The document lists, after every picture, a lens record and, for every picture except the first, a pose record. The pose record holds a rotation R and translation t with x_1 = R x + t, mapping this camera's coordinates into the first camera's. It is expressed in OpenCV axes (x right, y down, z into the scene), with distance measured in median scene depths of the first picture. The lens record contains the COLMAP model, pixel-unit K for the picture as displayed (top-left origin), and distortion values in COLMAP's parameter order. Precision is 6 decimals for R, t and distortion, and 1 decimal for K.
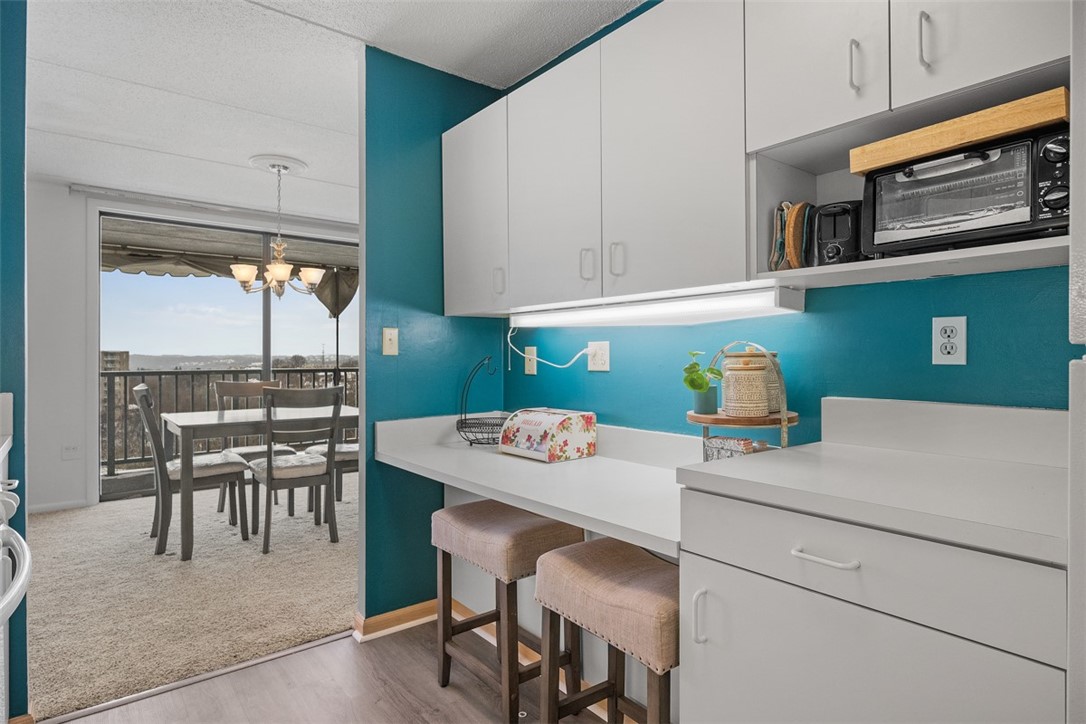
lens RADIAL K [[597.1, 0, 543.6], [0, 597.1, 357.0], [0, 0, 1]] dist [0.001216, 0.001010]
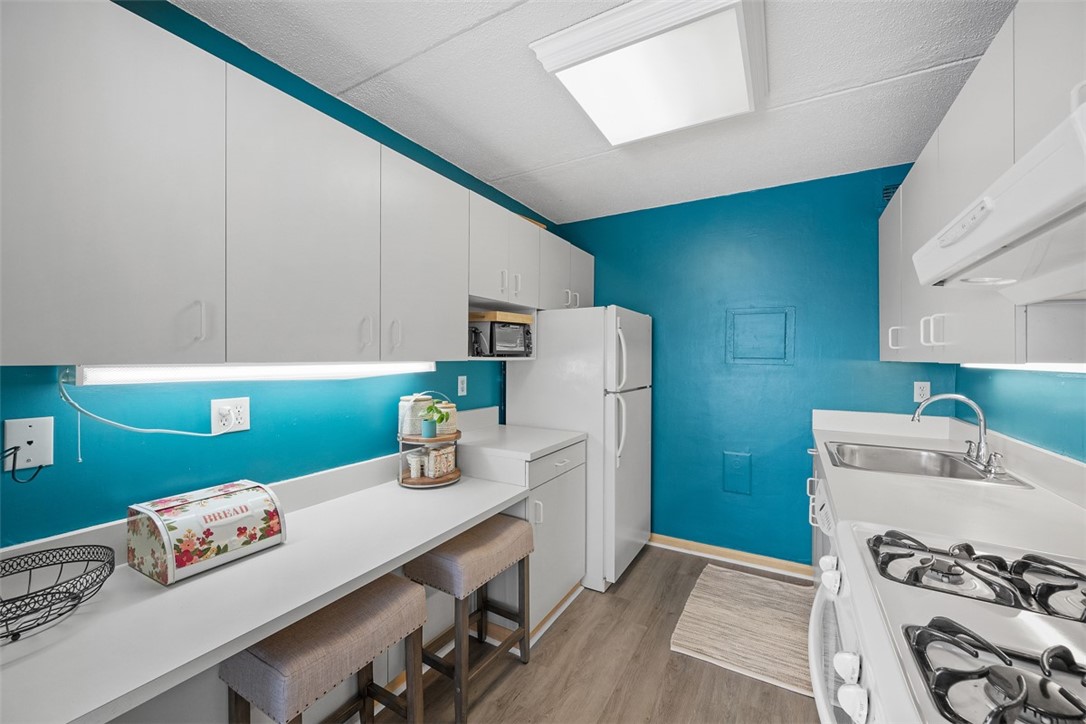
lens RADIAL K [[427.9, 0, 553.4], [0, 427.9, 363.3], [0, 0, 1]] dist [-0.001208, -0.000936]
pose [[-0.375492, -0.013547, 0.926726, -0.591370], [-0.003991, 0.999908, 0.013000, -0.078425], [-0.926817, 0.001183, -0.375512, 0.717430]]
